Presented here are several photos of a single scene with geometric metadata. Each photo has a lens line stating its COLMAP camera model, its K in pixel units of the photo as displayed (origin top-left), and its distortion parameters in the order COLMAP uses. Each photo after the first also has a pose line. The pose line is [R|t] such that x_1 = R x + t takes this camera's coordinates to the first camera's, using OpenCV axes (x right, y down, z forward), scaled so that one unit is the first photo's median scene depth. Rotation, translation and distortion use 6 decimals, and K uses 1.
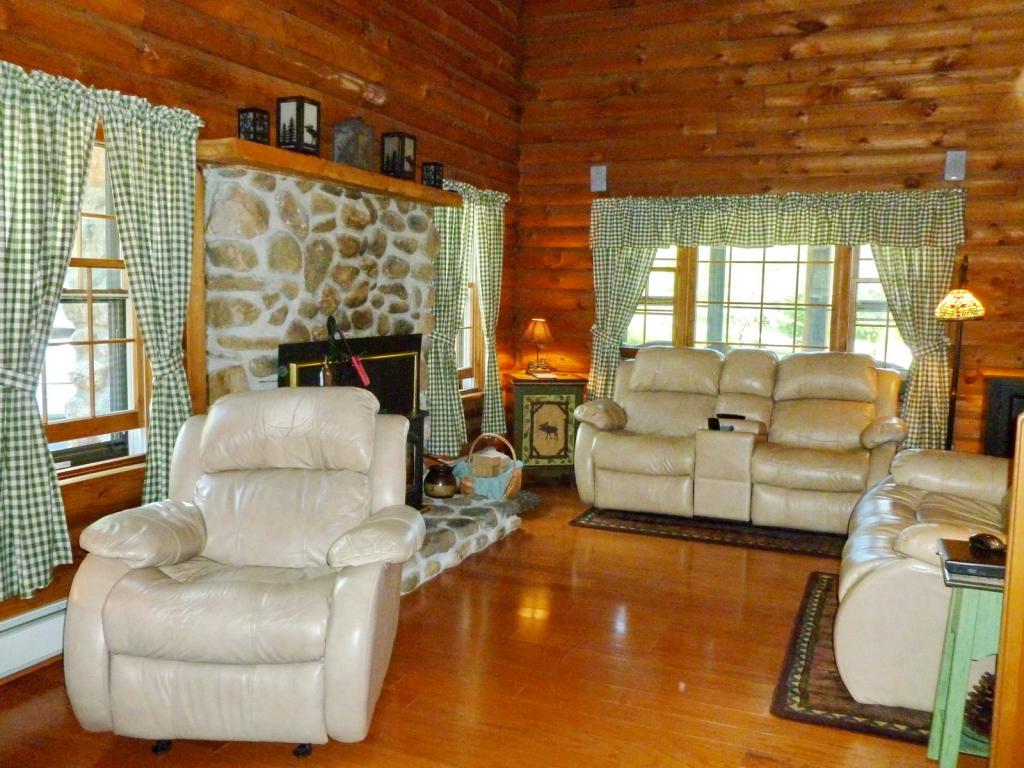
lens RADIAL K [[871.7, 0, 513.2], [0, 871.7, 380.4], [0, 0, 1]] dist [-0.024902, 0.023342]
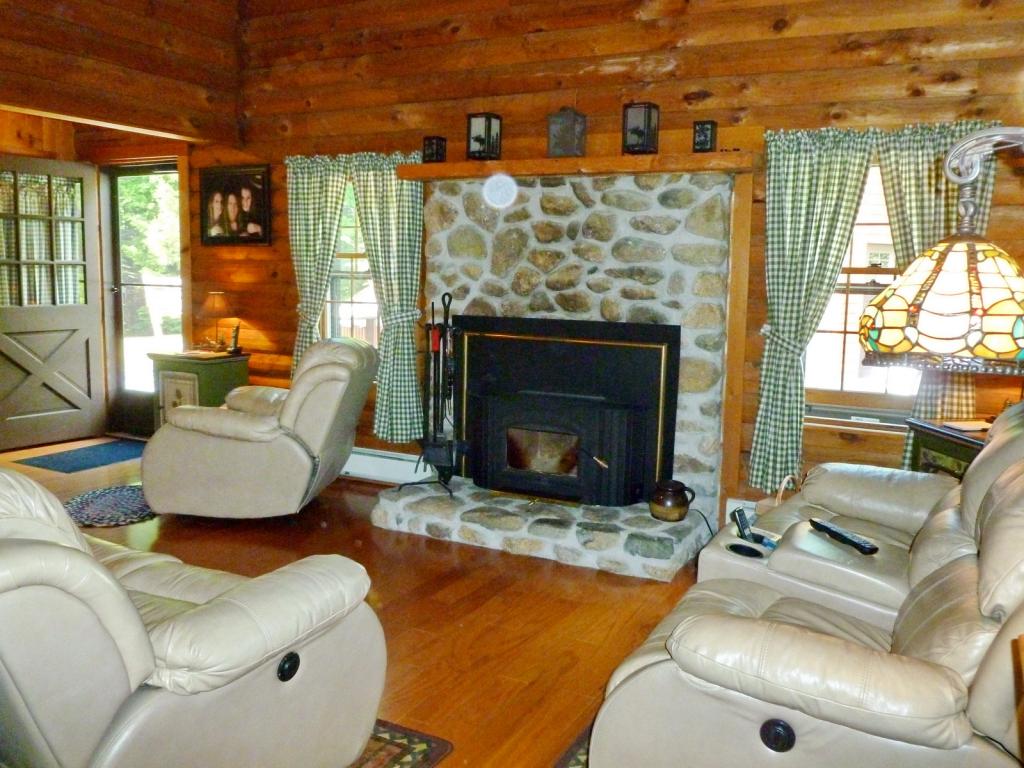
lens RADIAL K [[871.7, 0, 508.4], [0, 871.7, 383.7], [0, 0, 1]] dist [-0.024902, 0.023342]
pose [[-0.068612, 0.103986, -0.992209, 0.912318], [-0.124310, 0.985911, 0.111922, -0.086388], [0.989868, 0.131021, -0.054719, 1.058870]]
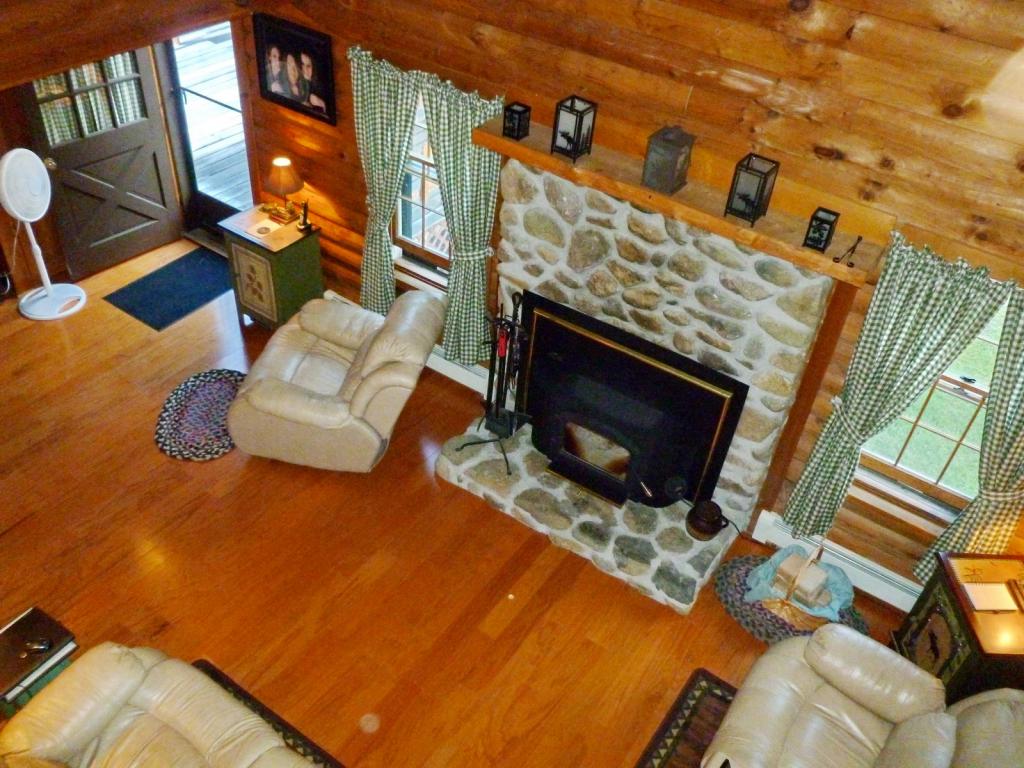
lens RADIAL K [[871.7, 0, 508.0], [0, 871.7, 384.8], [0, 0, 1]] dist [-0.024902, 0.023342]
pose [[-0.186253, 0.608453, -0.771424, 0.697864], [-0.173344, 0.752496, 0.635376, -0.653226], [0.967089, 0.252062, -0.034683, 0.959819]]
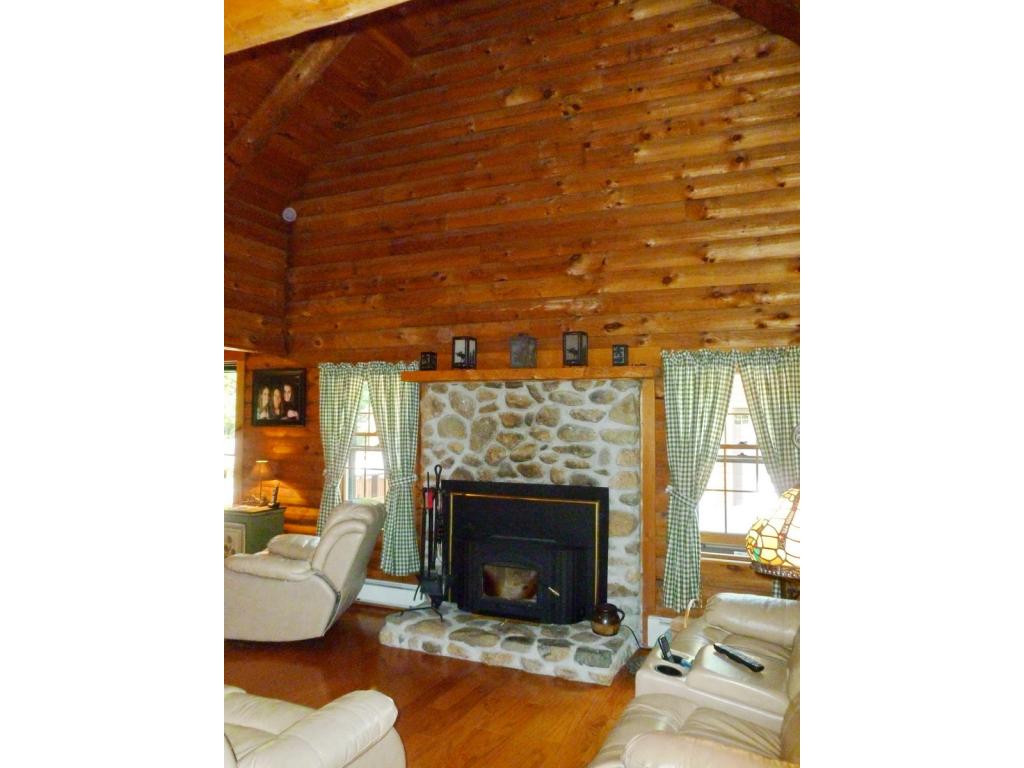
lens RADIAL K [[654.5, 0, 511.7], [0, 654.5, 395.2], [0, 0, 1]] dist [-0.024414, 0.006142]
pose [[-0.005827, -0.065251, -0.997852, 0.947991], [-0.112473, 0.991580, -0.064184, -0.127612], [0.993638, 0.111858, -0.013117, 1.034567]]
